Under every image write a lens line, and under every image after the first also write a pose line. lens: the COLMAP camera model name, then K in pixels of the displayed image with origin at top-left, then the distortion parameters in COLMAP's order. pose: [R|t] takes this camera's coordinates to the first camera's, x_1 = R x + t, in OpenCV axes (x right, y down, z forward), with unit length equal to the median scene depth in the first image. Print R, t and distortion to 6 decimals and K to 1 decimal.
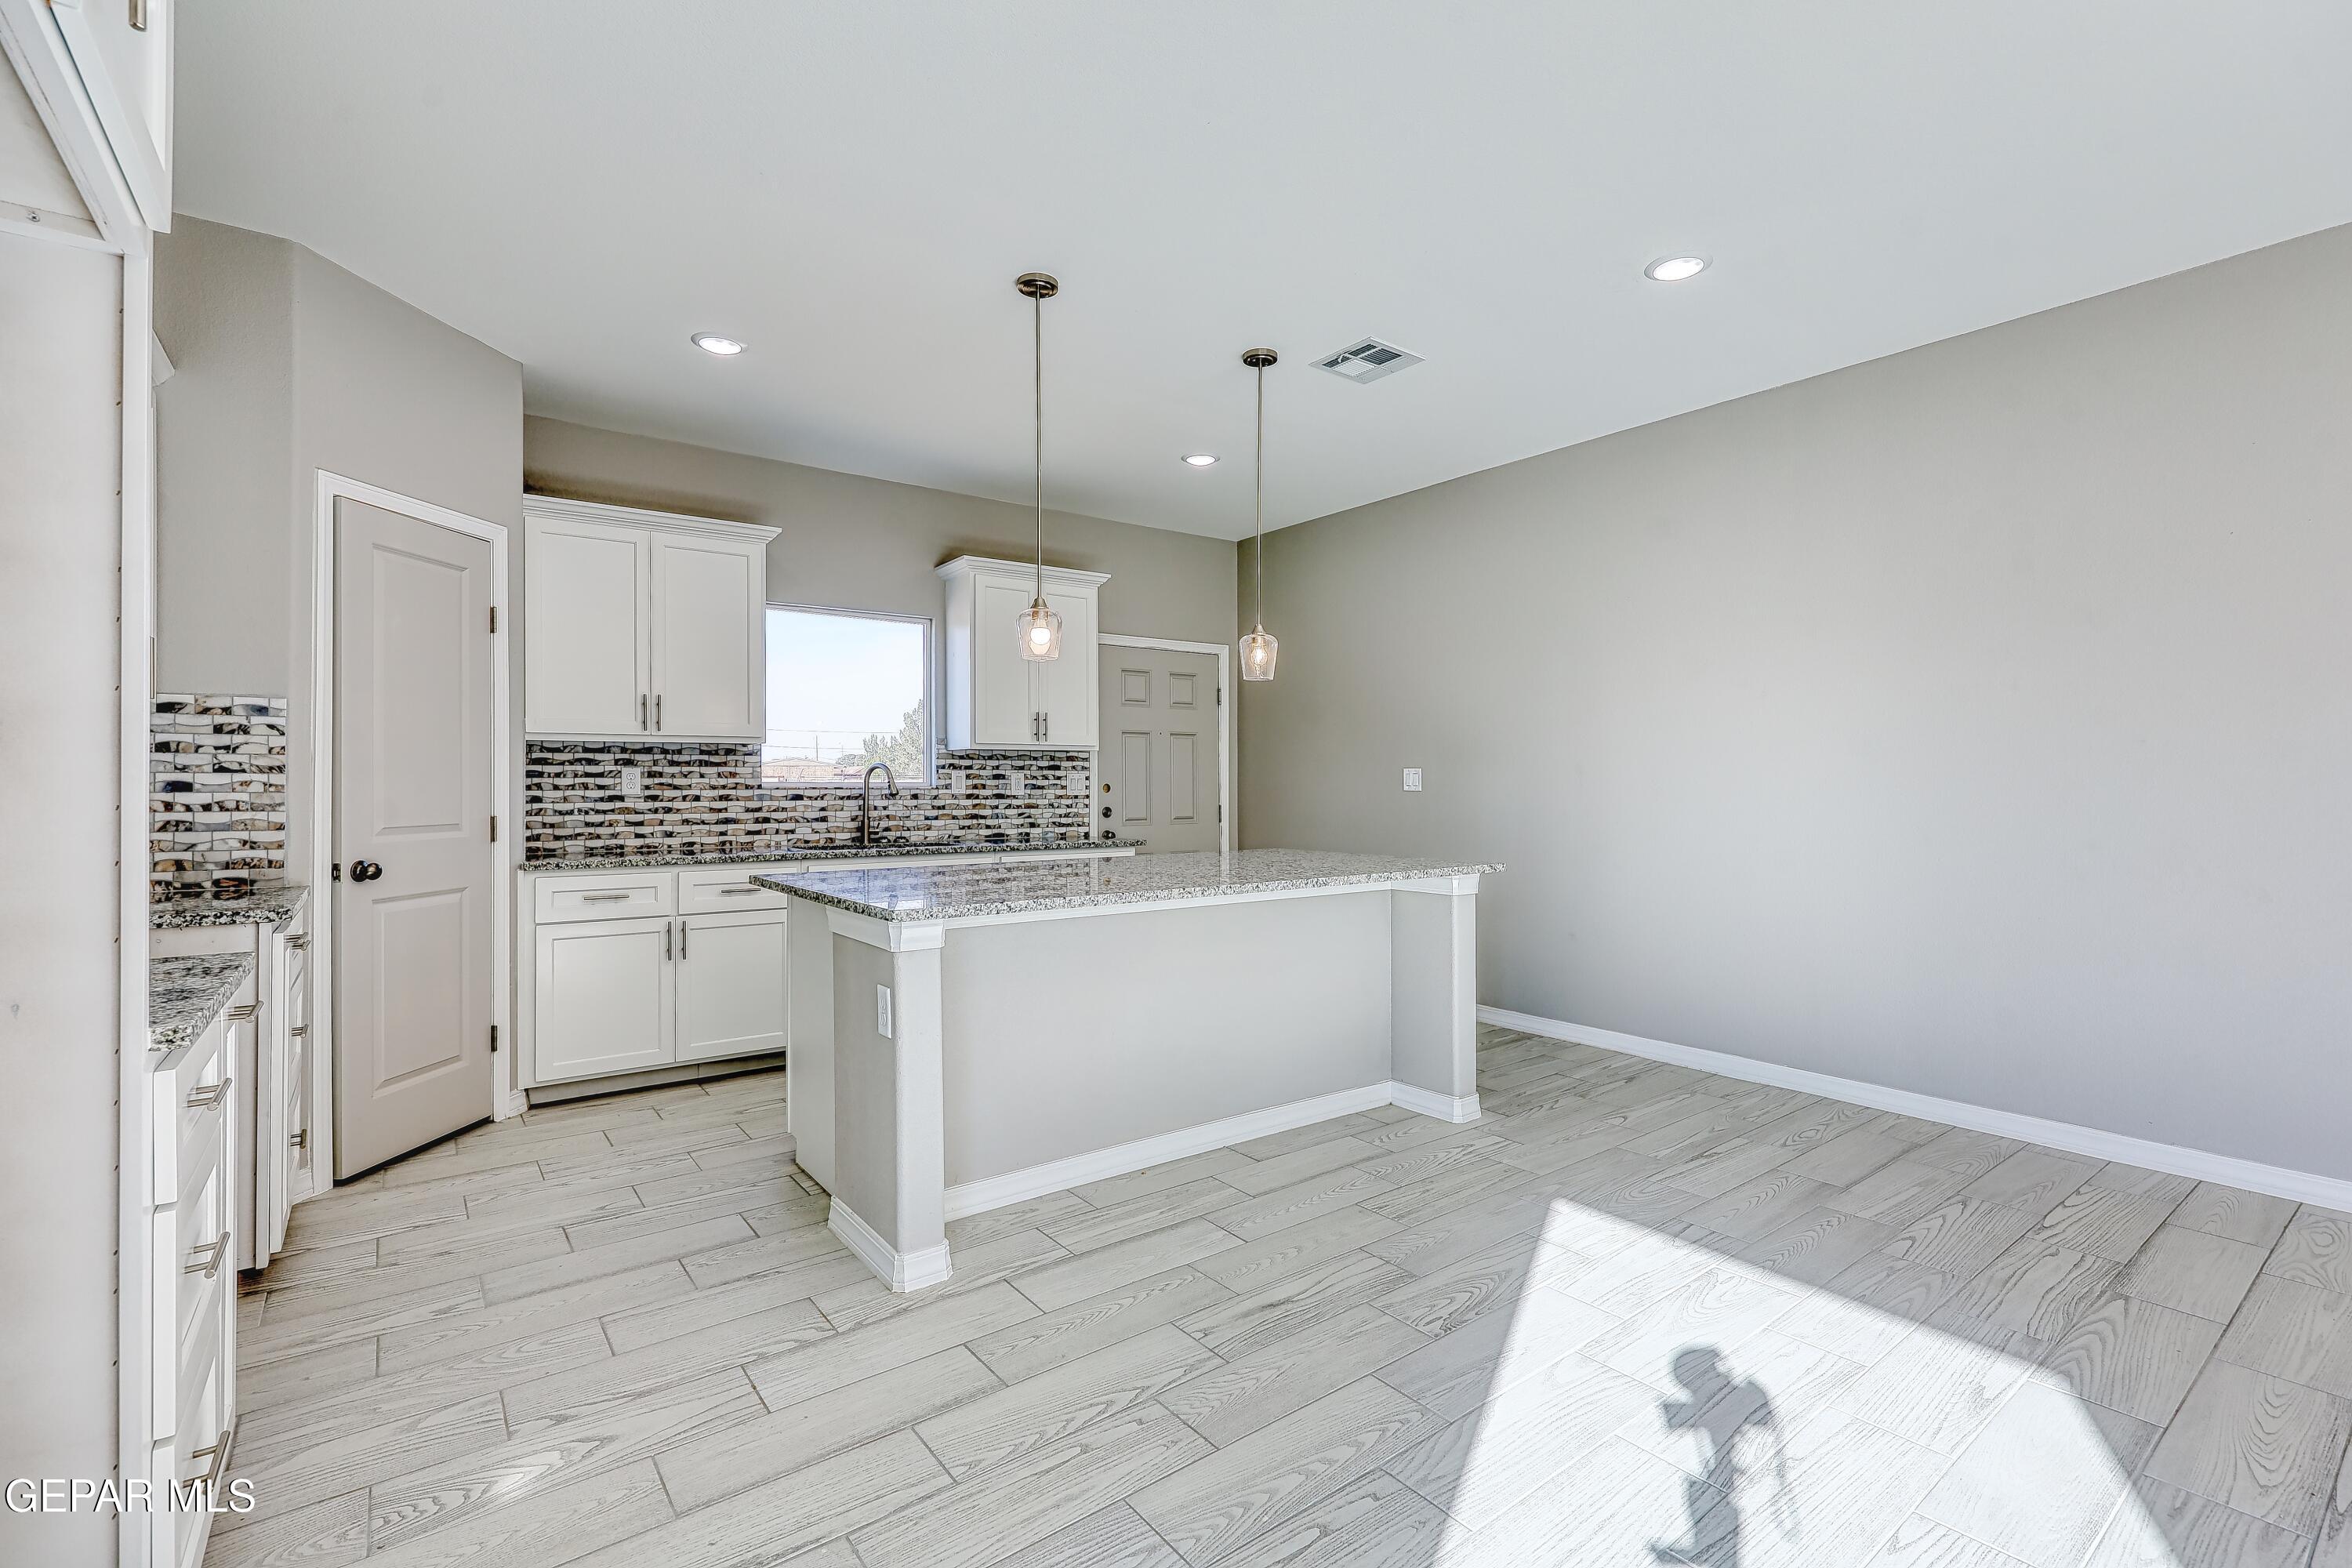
lens RADIAL K [[1043.1, 0, 1162.4], [0, 1043.1, 777.4], [0, 0, 1]] dist [-0.000441, -0.000225]
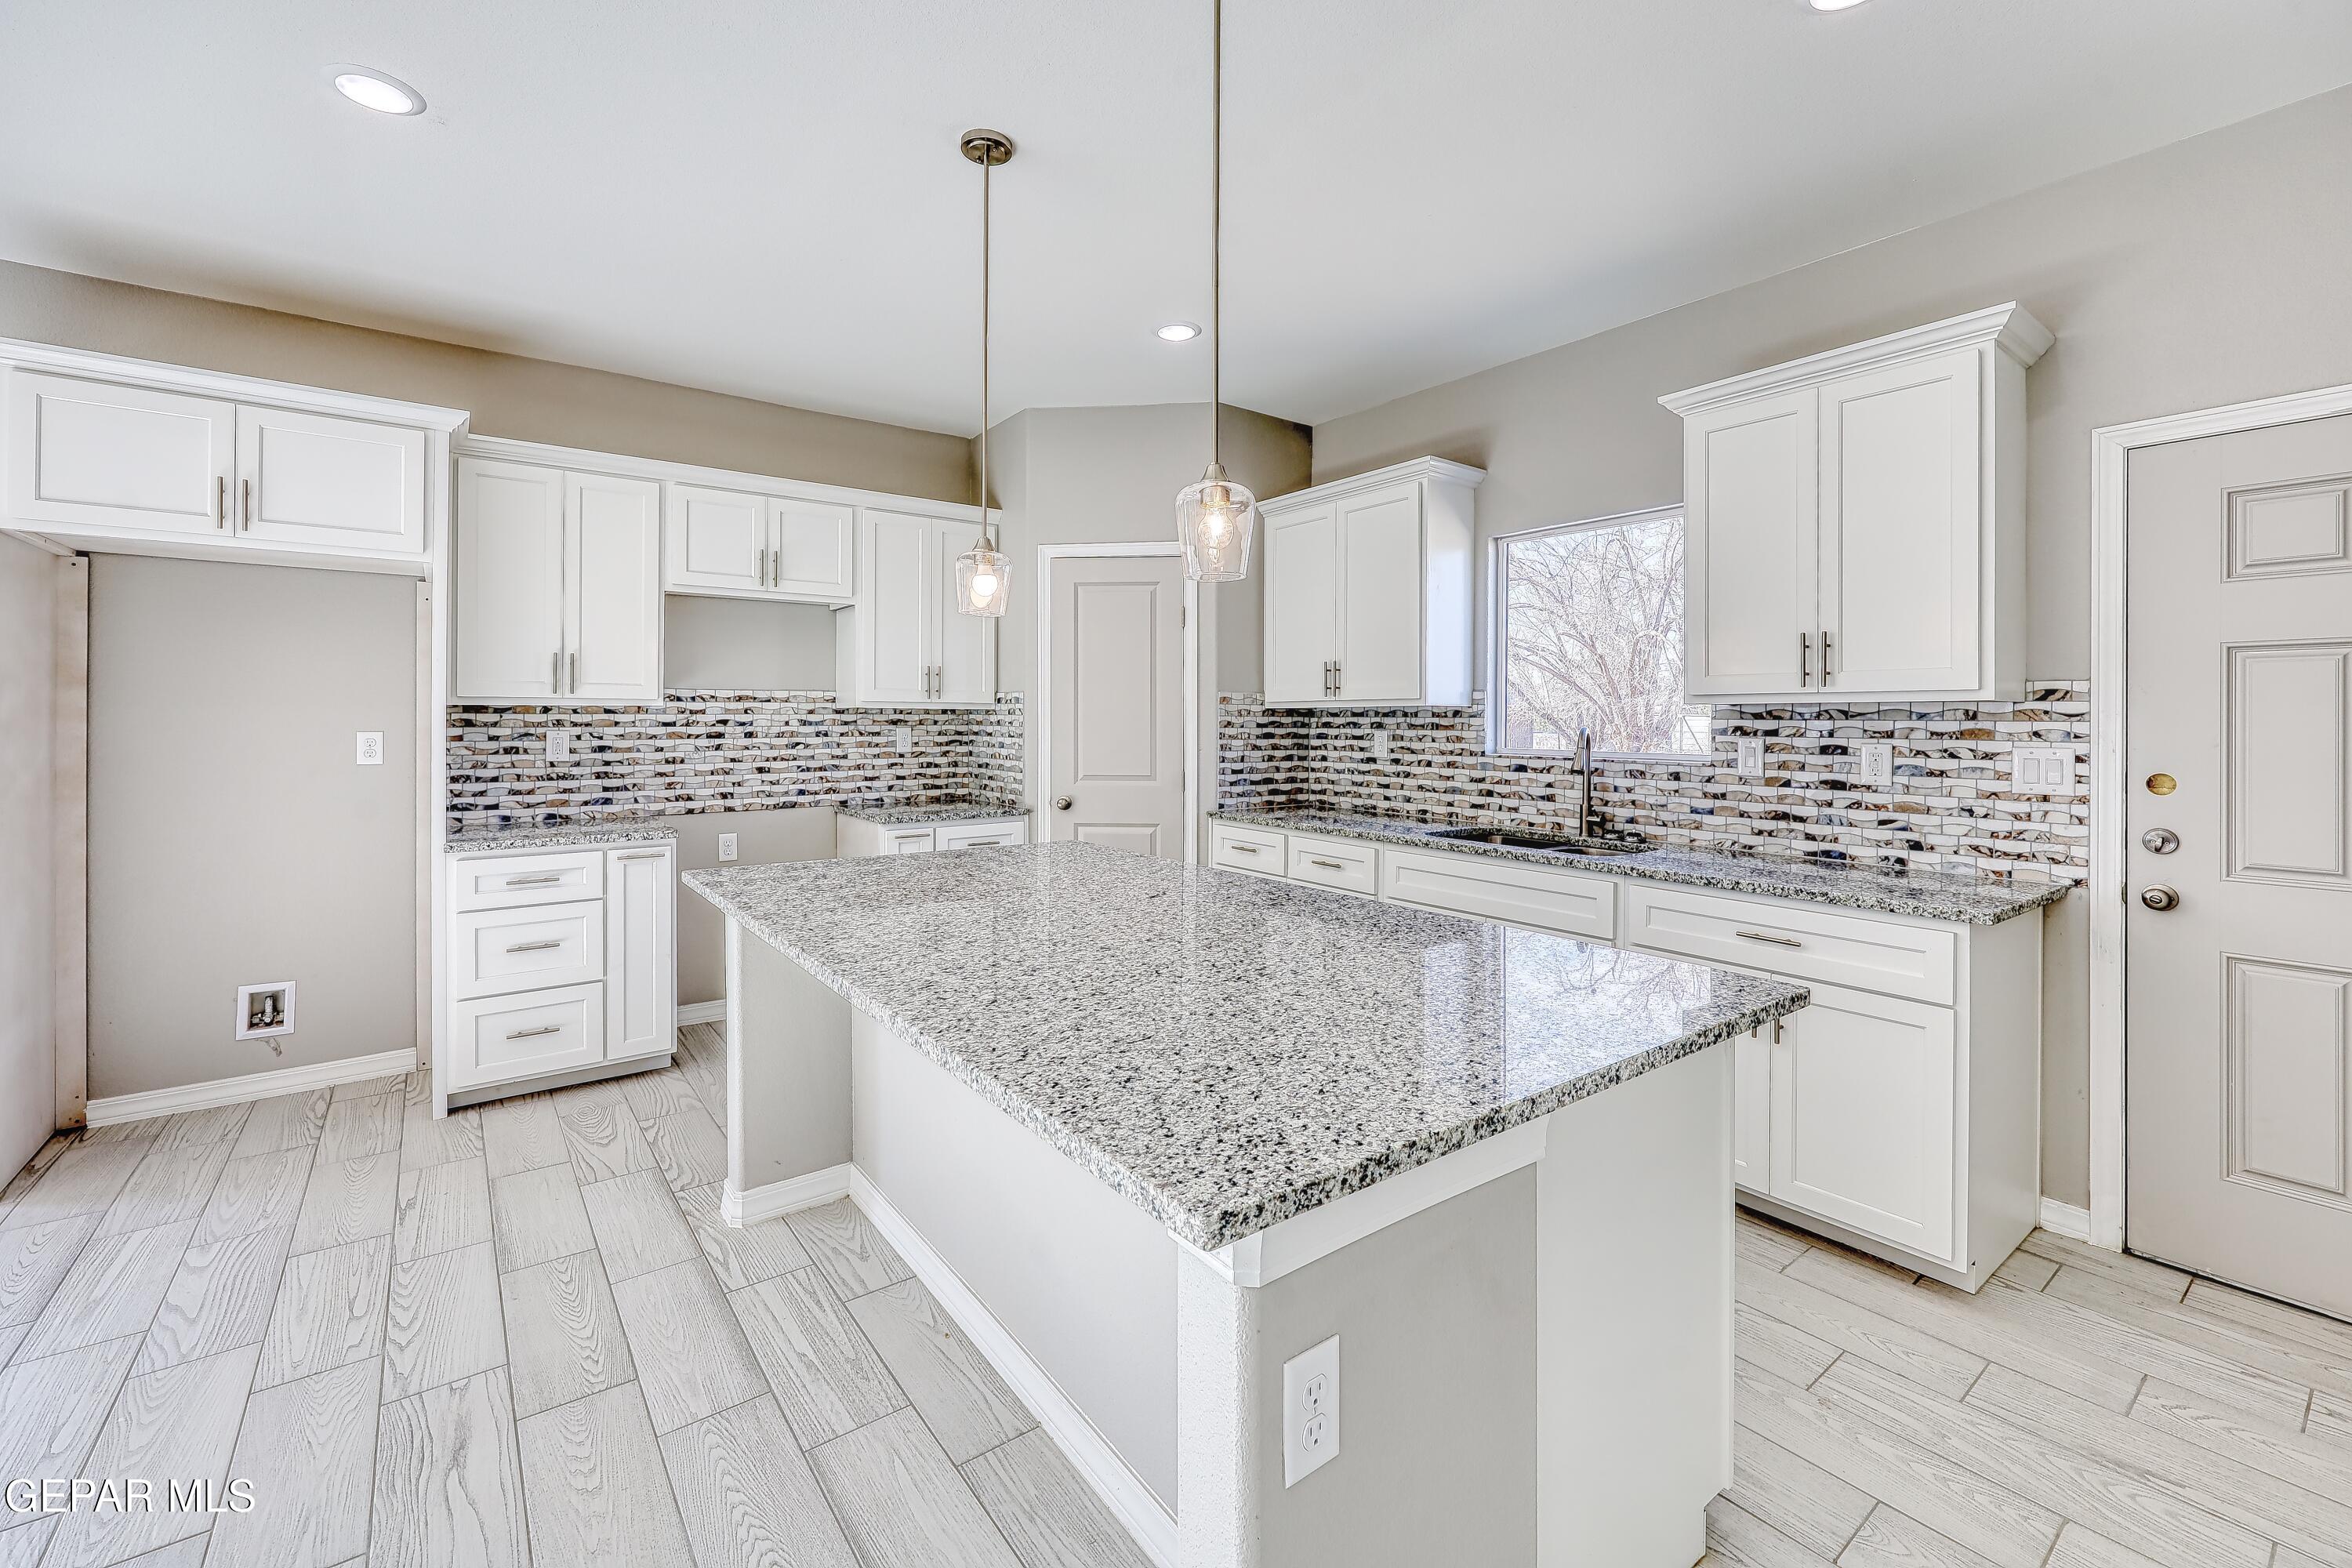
lens RADIAL K [[966.7, 0, 1182.9], [0, 966.7, 720.3], [0, 0, 1]] dist [-0.000858, 0.000104]
pose [[0.019425, 0.003824, -0.999804, 0.440923], [0.002693, 0.999989, 0.003877, -0.024286], [0.999808, -0.002768, 0.019414, 0.799552]]
